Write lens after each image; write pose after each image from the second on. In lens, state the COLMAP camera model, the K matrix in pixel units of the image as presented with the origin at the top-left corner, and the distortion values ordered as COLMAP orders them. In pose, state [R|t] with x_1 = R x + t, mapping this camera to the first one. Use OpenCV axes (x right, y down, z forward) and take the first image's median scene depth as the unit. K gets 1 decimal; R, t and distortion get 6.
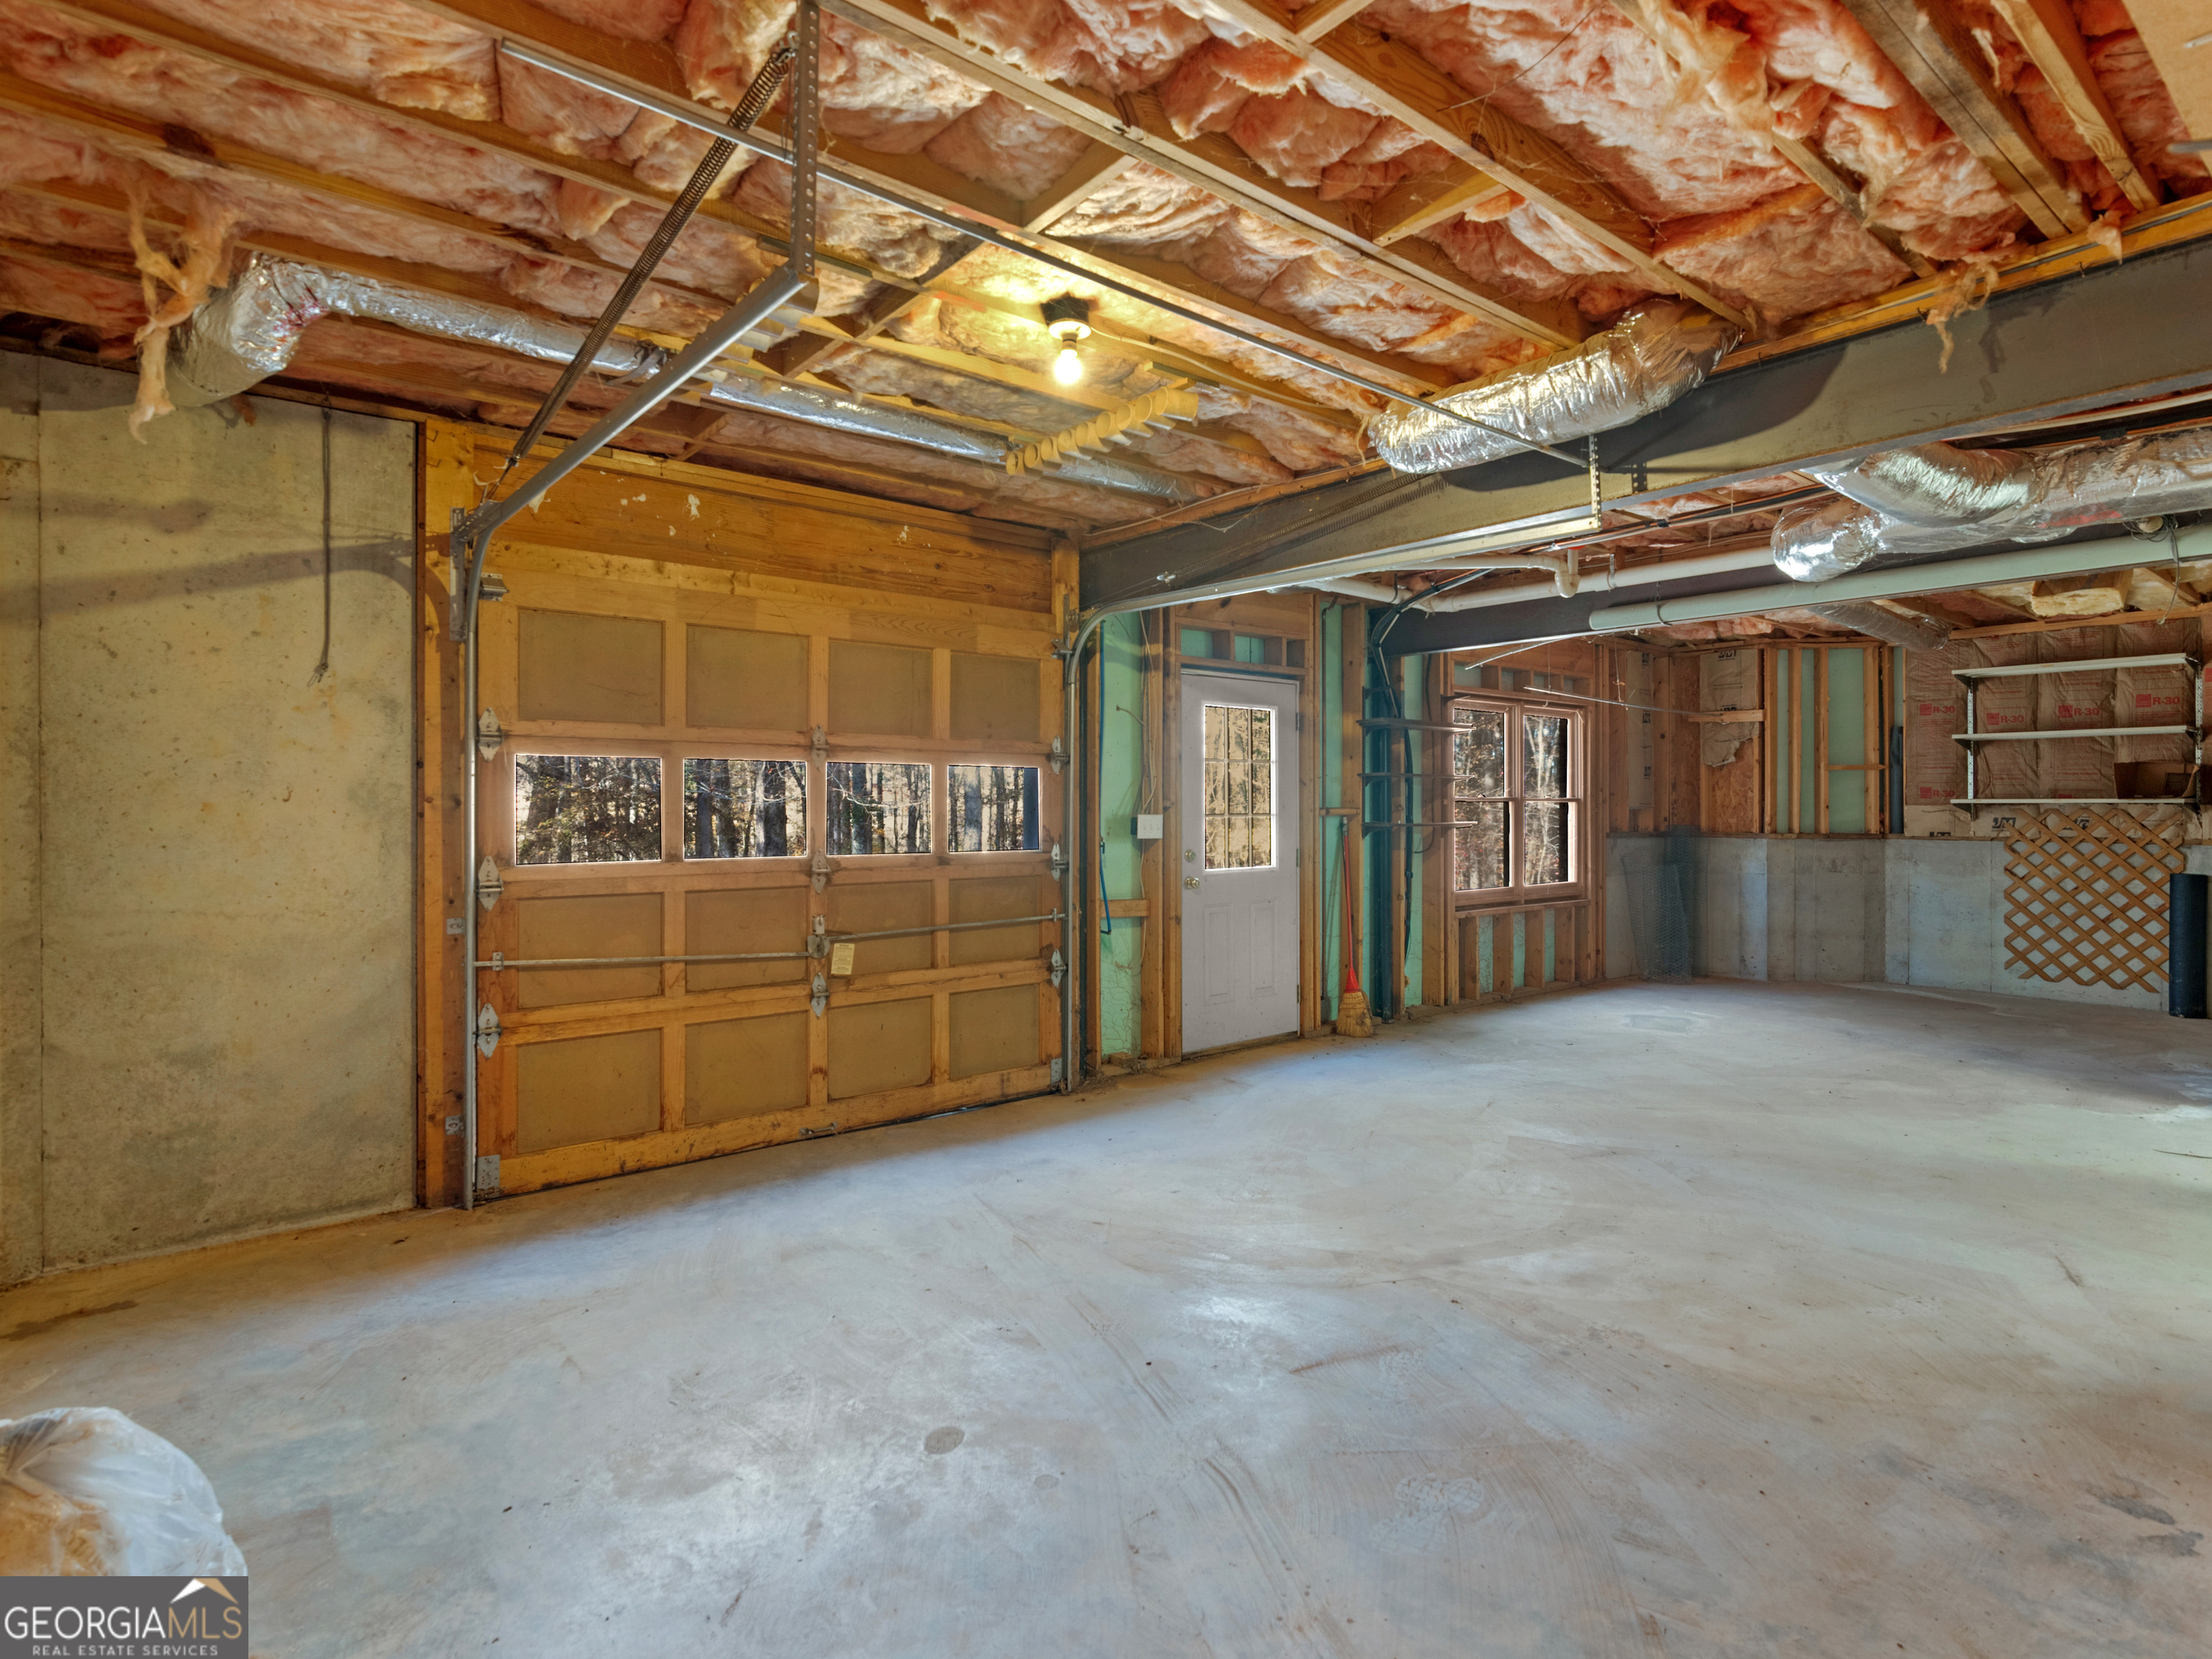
lens RADIAL K [[1139.7, 0, 1110.3], [0, 1139.7, 822.4], [0, 0, 1]] dist [-0.010365, -0.000894]
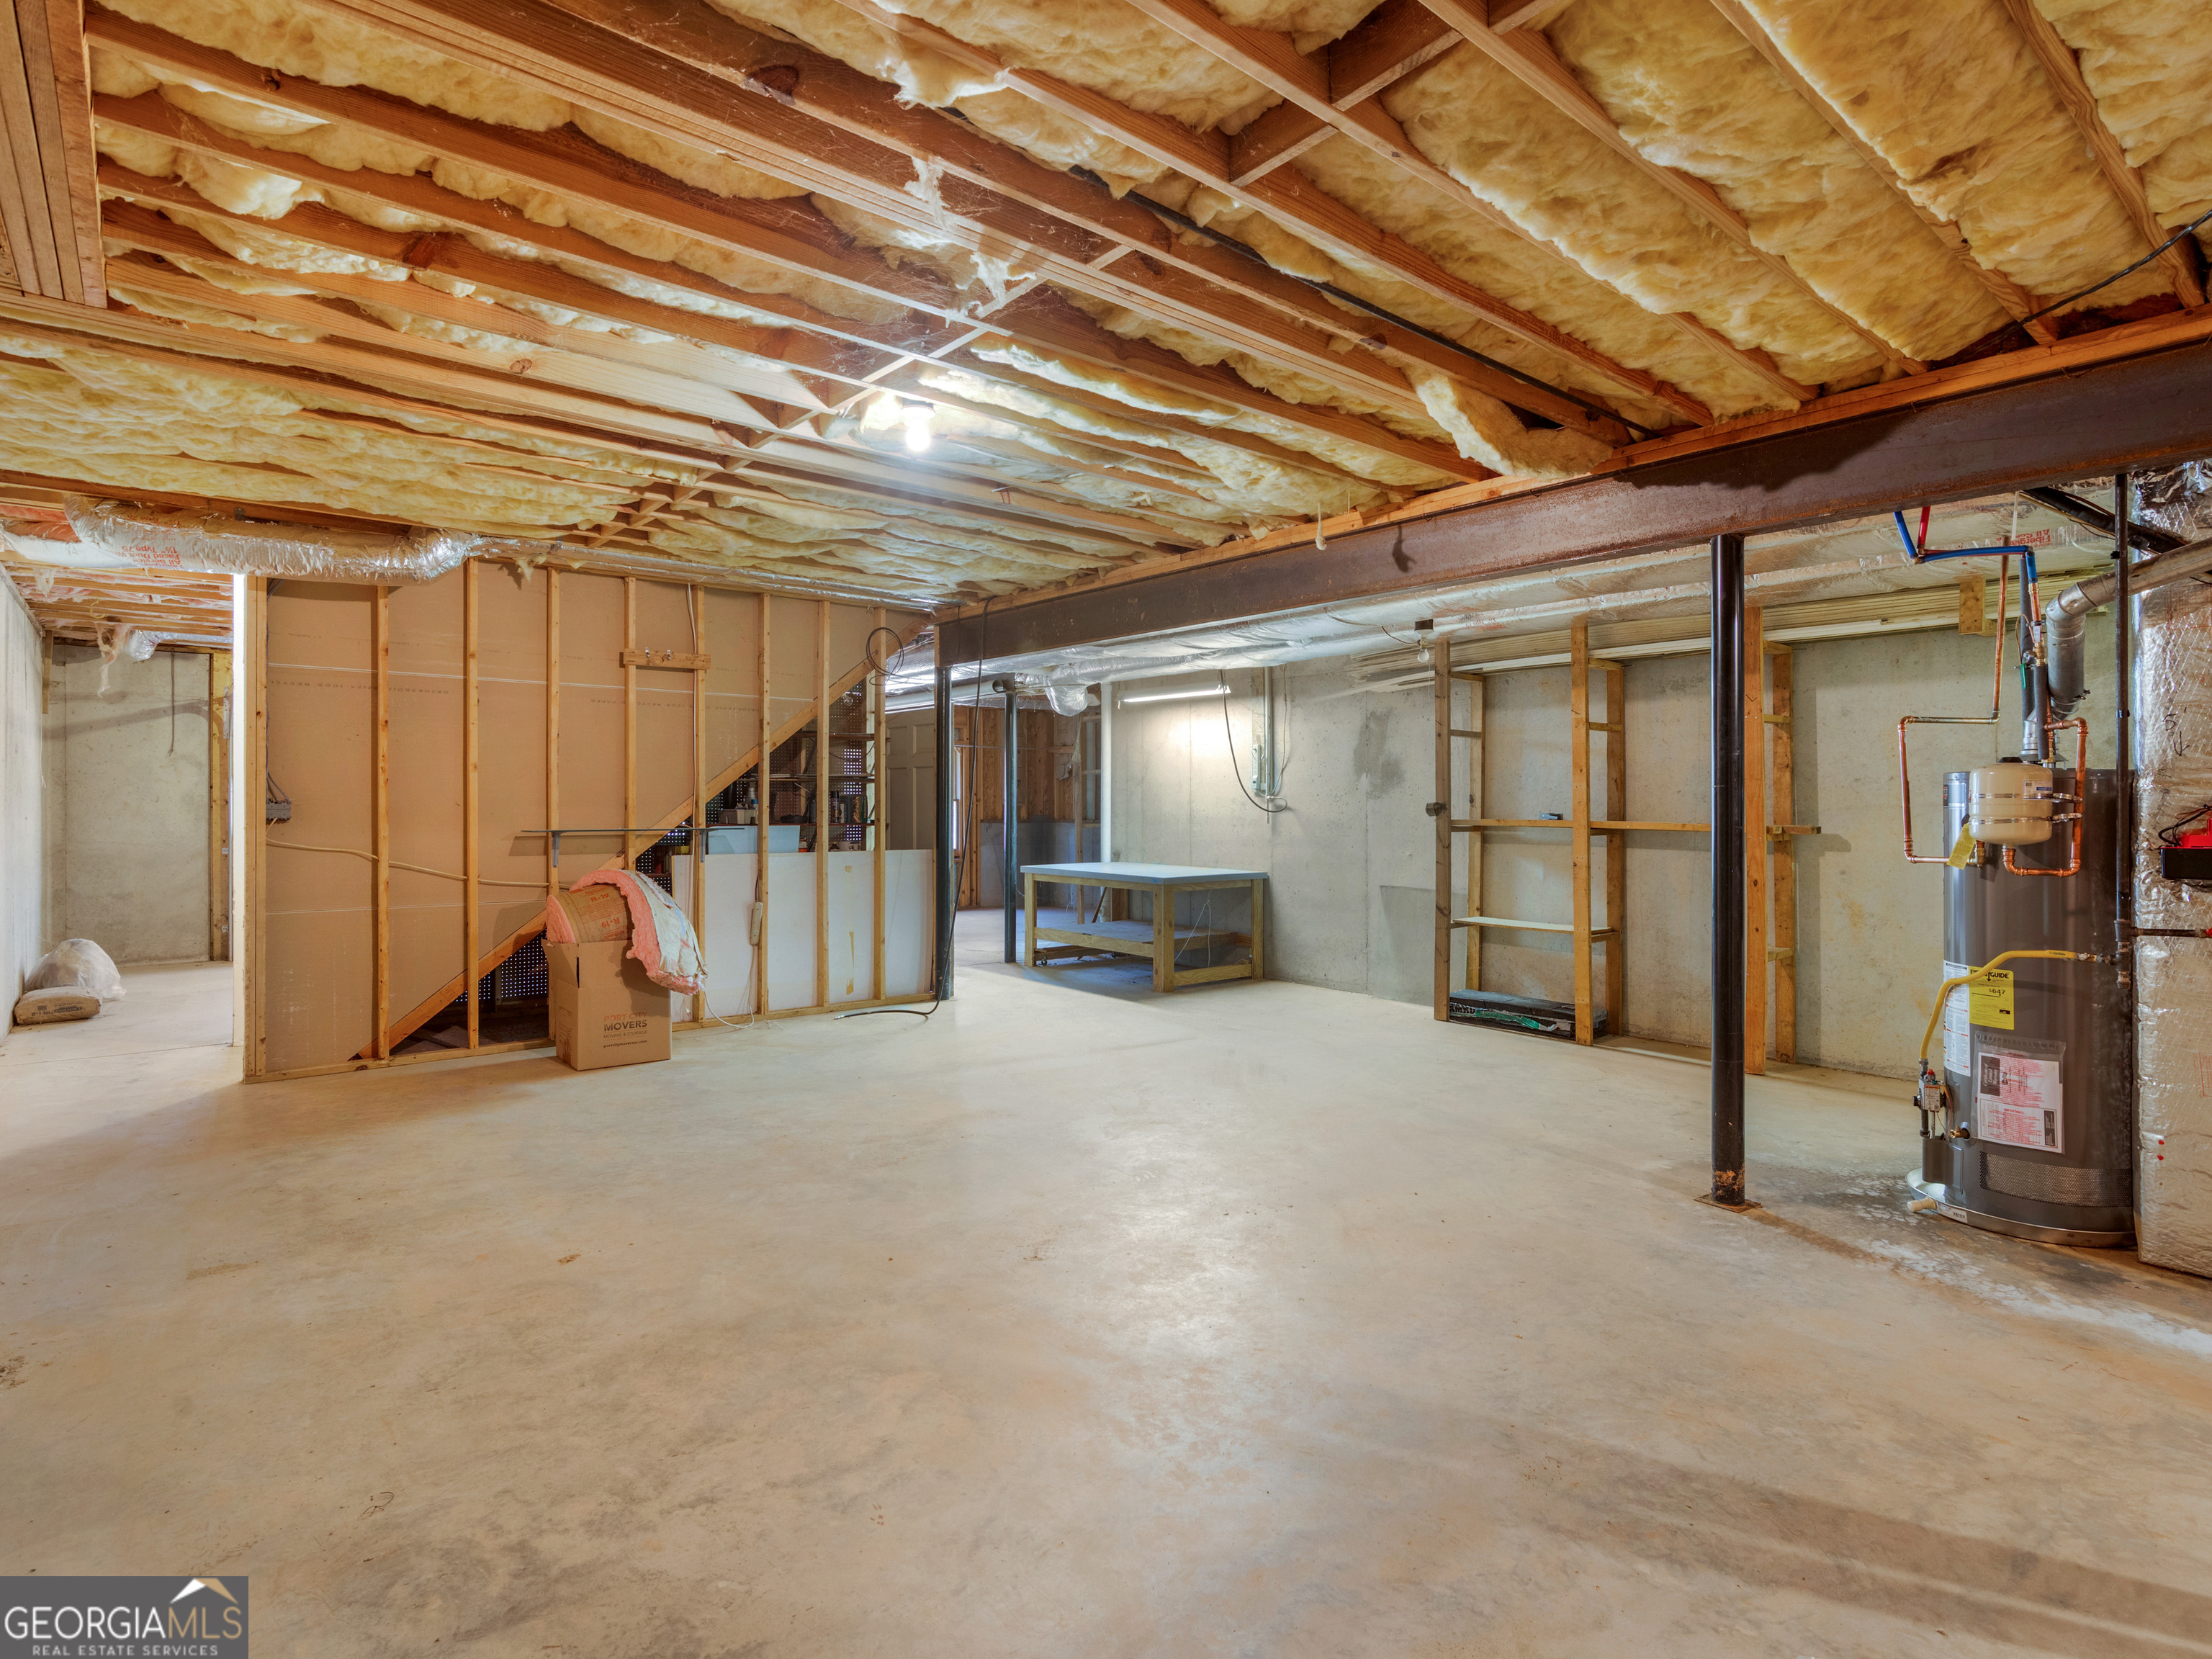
lens RADIAL K [[1139.7, 0, 1099.7], [0, 1139.7, 818.6], [0, 0, 1]] dist [-0.010365, -0.000894]
pose [[0.999995, -0.000584, -0.003101, 1.413715], [0.000576, 0.999996, -0.002633, 0.027359], [0.003103, 0.002631, 0.999992, -1.558944]]
